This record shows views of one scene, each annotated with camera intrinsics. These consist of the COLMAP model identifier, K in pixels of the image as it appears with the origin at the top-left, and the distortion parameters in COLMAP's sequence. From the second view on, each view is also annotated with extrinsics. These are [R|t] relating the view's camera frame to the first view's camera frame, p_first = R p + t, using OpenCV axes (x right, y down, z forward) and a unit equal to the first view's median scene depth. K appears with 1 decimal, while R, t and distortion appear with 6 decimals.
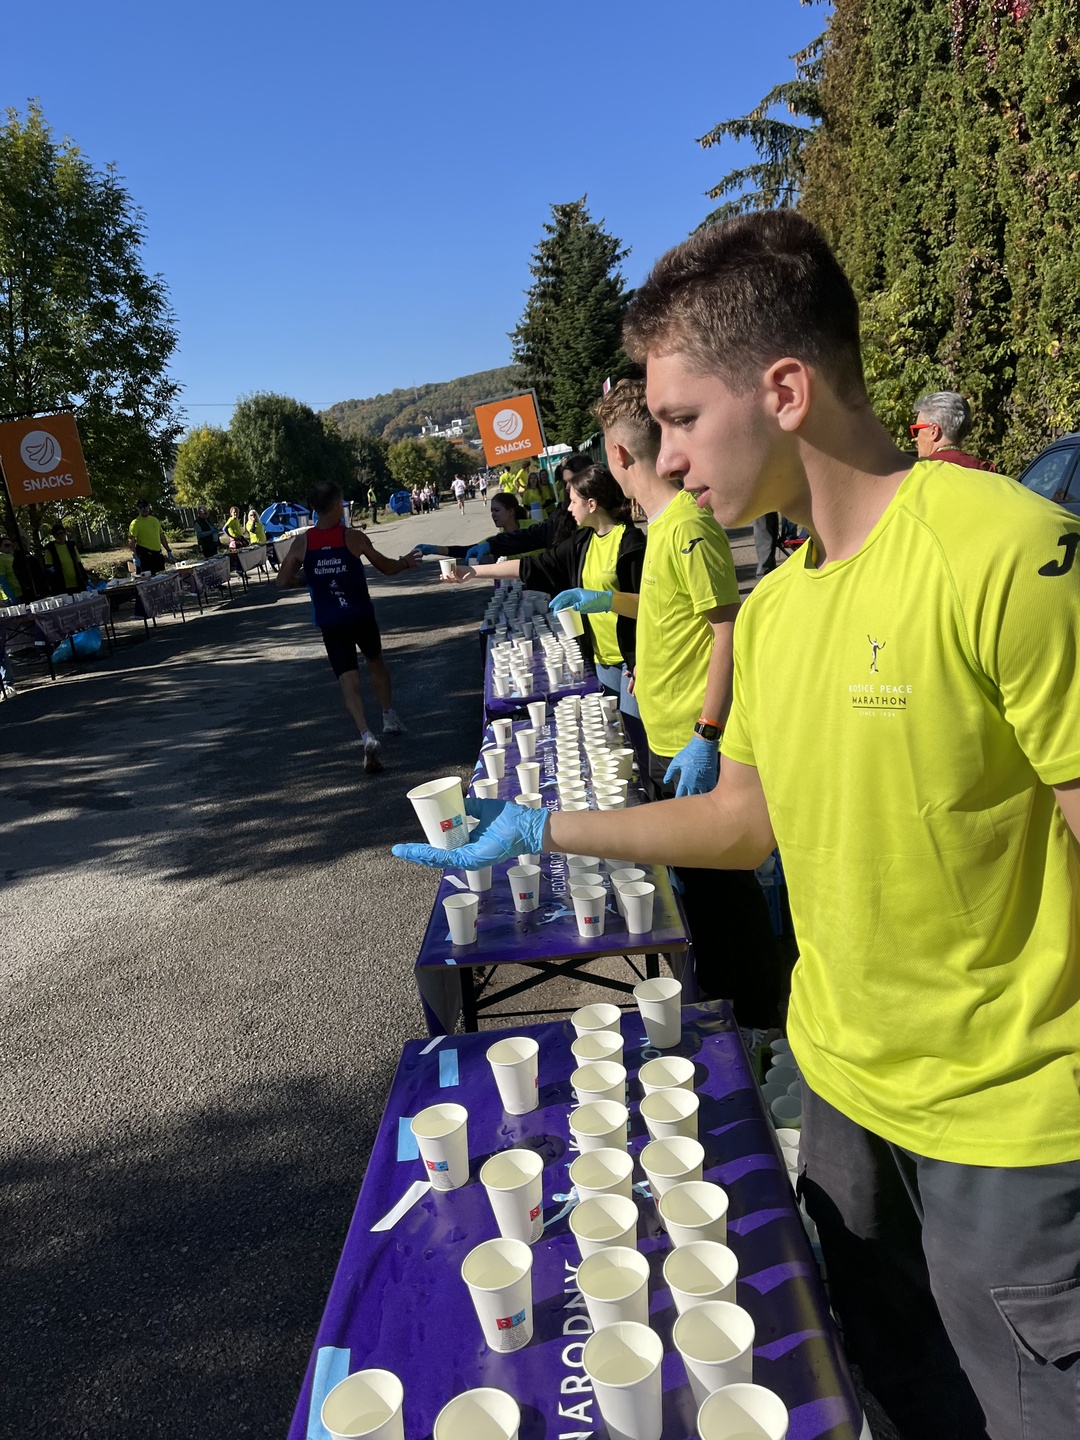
lens RADIAL K [[1096.2, 0, 555.0], [0, 1096.2, 697.4], [0, 0, 1]] dist [0.073215, -0.084880]
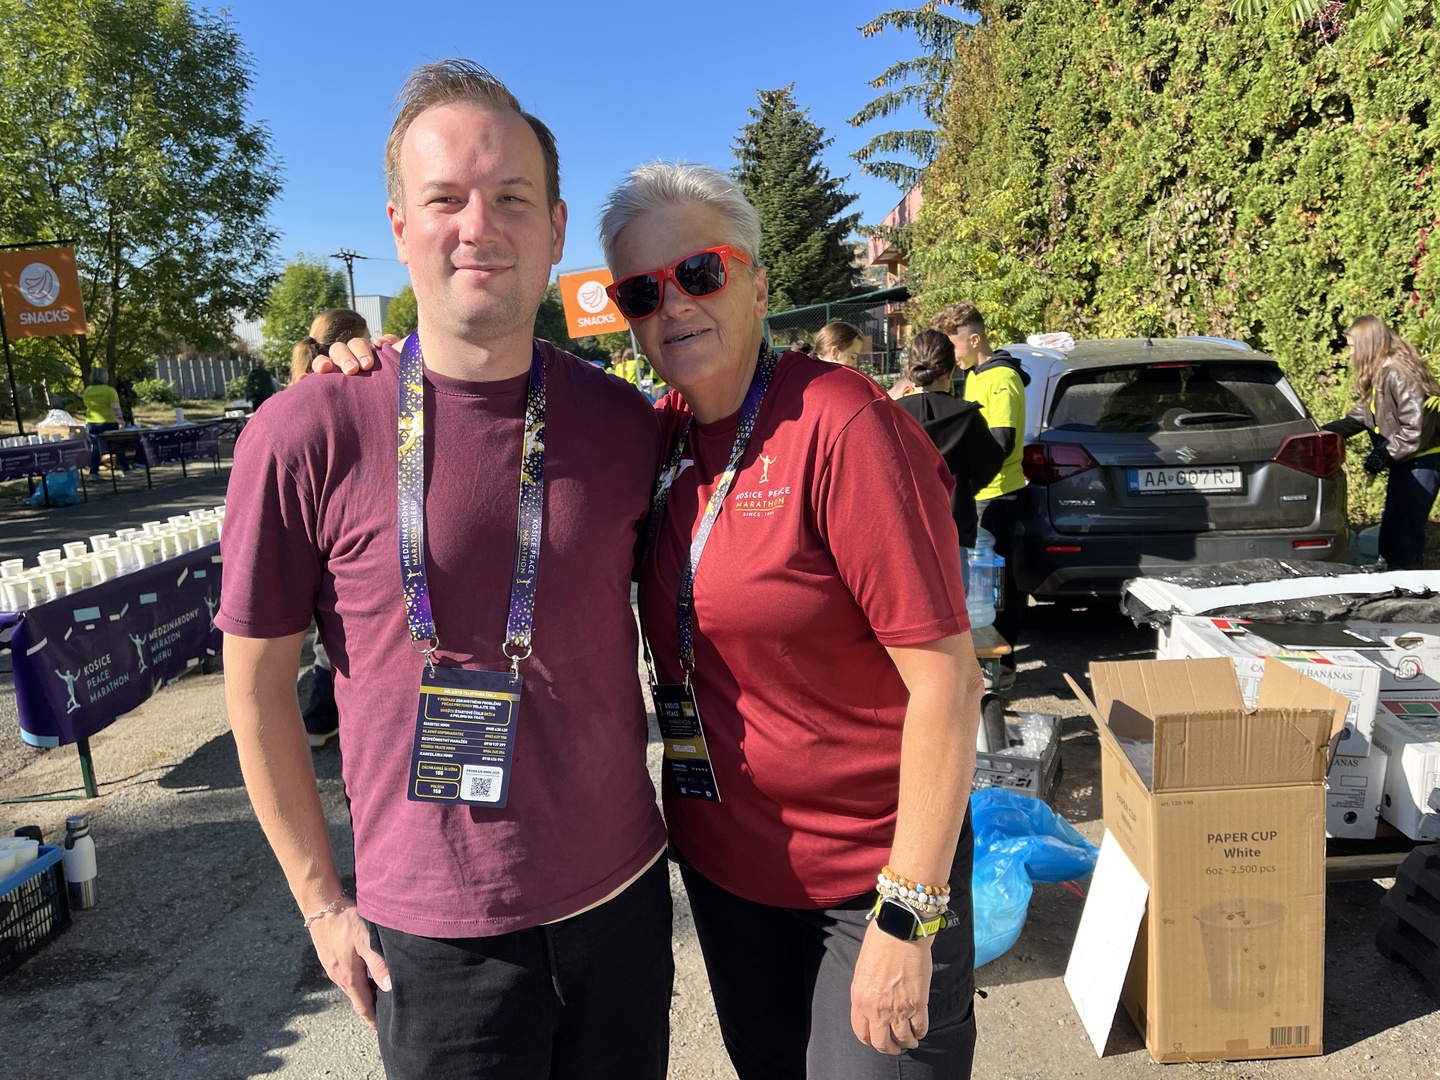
lens RADIAL K [[1096.2, 0, 720.3], [0, 1096.2, 511.0], [0, 0, 1]] dist [0.073215, -0.084880]
pose [[0.994865, 0.084911, -0.055070, 0.118268], [-0.087970, 0.994564, -0.055714, -0.016853], [0.050040, 0.060273, 0.996927, 0.056037]]
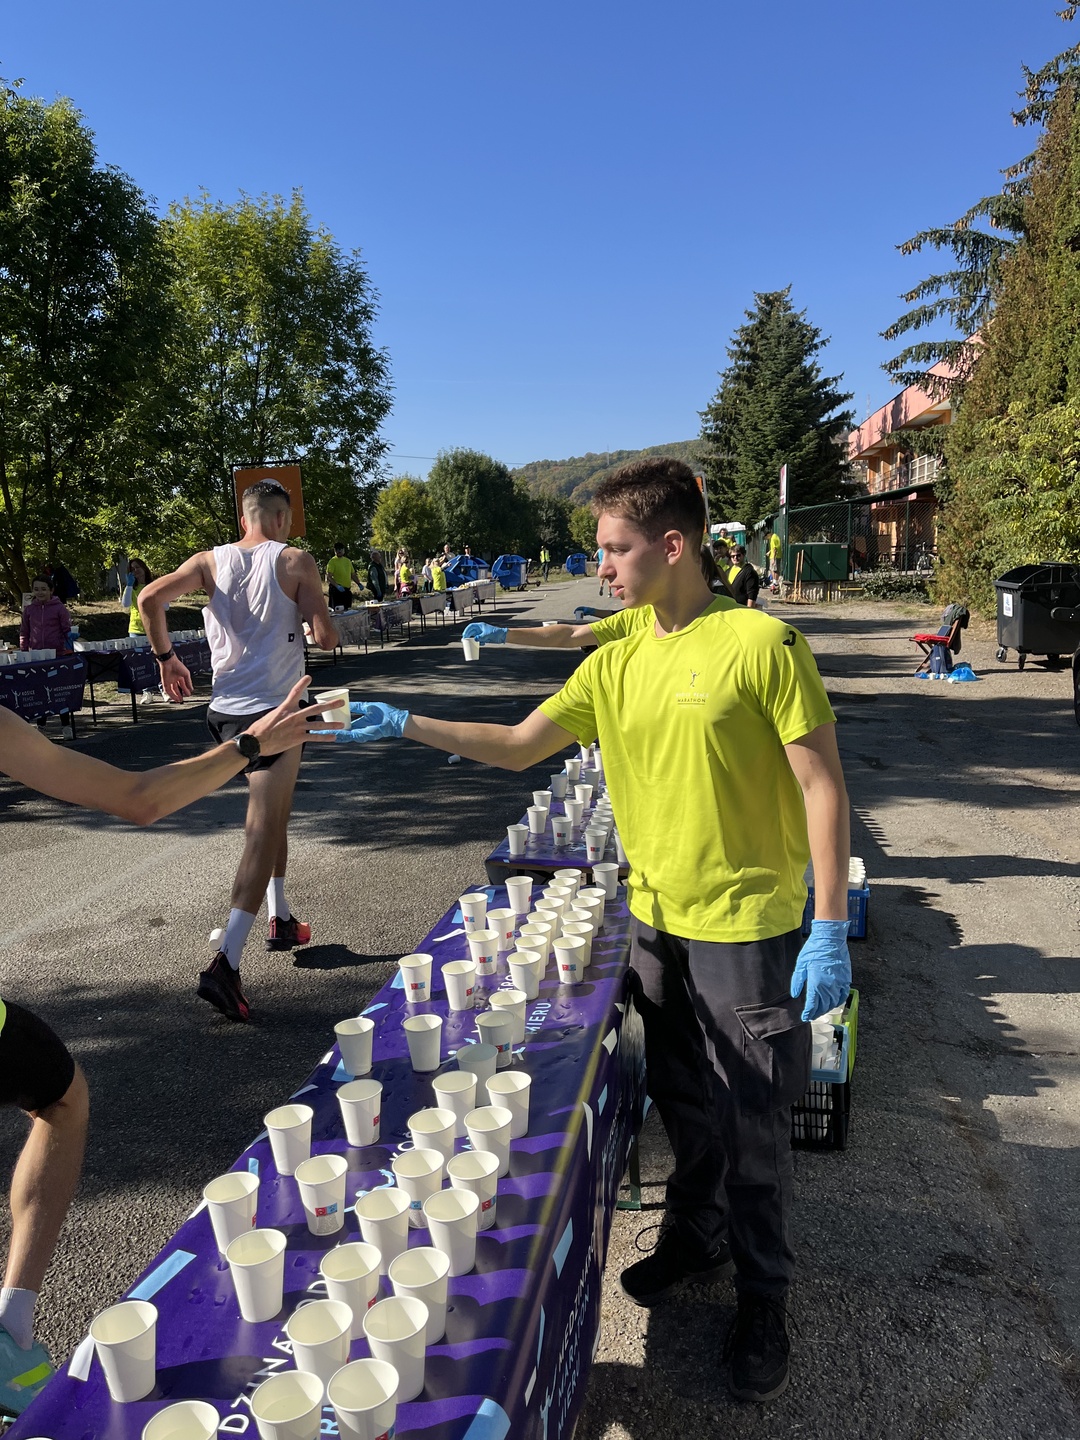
lens RADIAL K [[1096.2, 0, 543.4], [0, 1096.2, 706.4], [0, 0, 1]] dist [0.073215, -0.084880]
pose [[0.981269, 0.112850, -0.156130, 0.017334], [-0.120528, 0.991880, -0.040588, 0.006898], [0.150282, 0.058646, 0.986902, -0.057914]]
